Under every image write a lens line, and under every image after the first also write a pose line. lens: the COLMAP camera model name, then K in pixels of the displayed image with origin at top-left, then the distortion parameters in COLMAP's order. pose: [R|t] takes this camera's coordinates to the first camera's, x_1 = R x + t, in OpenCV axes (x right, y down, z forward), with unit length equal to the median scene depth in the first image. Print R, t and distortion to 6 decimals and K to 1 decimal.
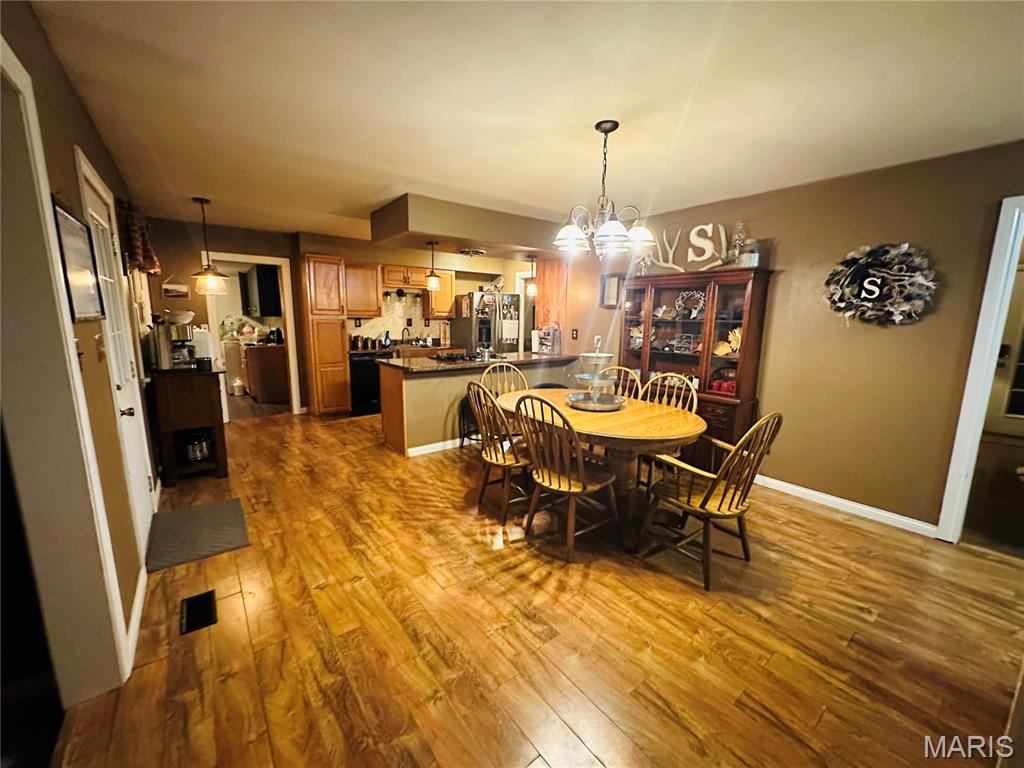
lens RADIAL K [[412.3, 0, 515.1], [0, 412.3, 384.1], [0, 0, 1]] dist [0.000818, 0.000423]
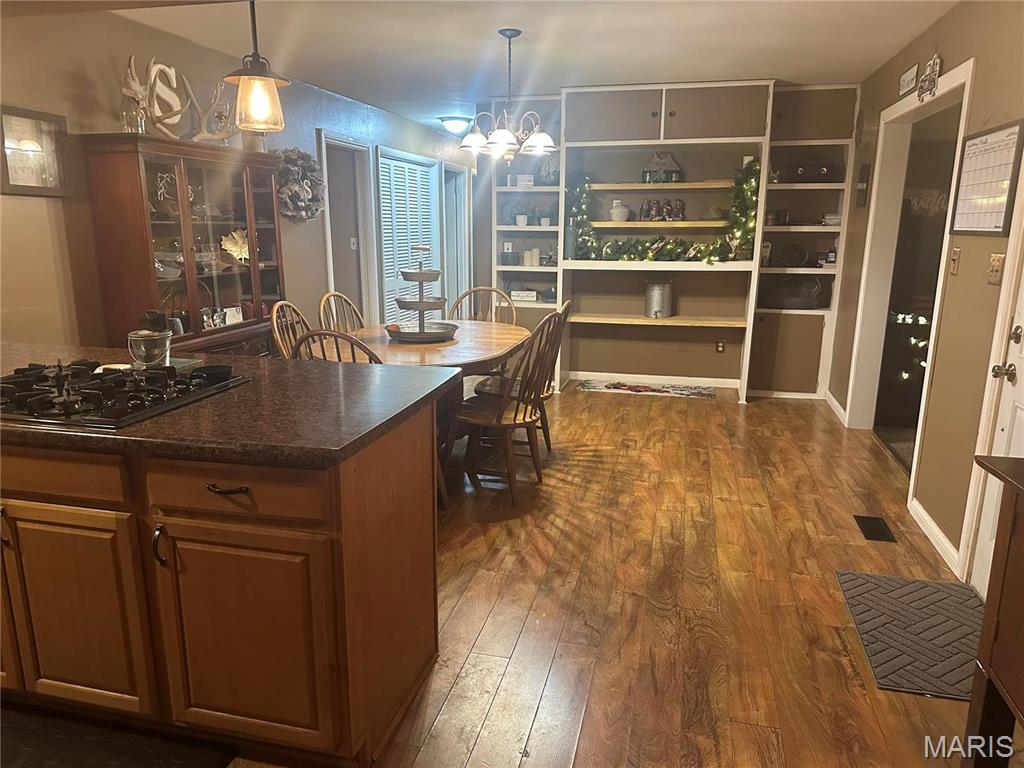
lens RADIAL K [[711.5, 0, 513.2], [0, 711.5, 385.9], [0, 0, 1]] dist [0.027485, -0.004965]
pose [[-0.617130, -0.193171, 0.762781, -1.143712], [0.120089, 0.934919, 0.333923, -0.341955], [-0.777643, 0.297676, -0.553769, 1.956243]]
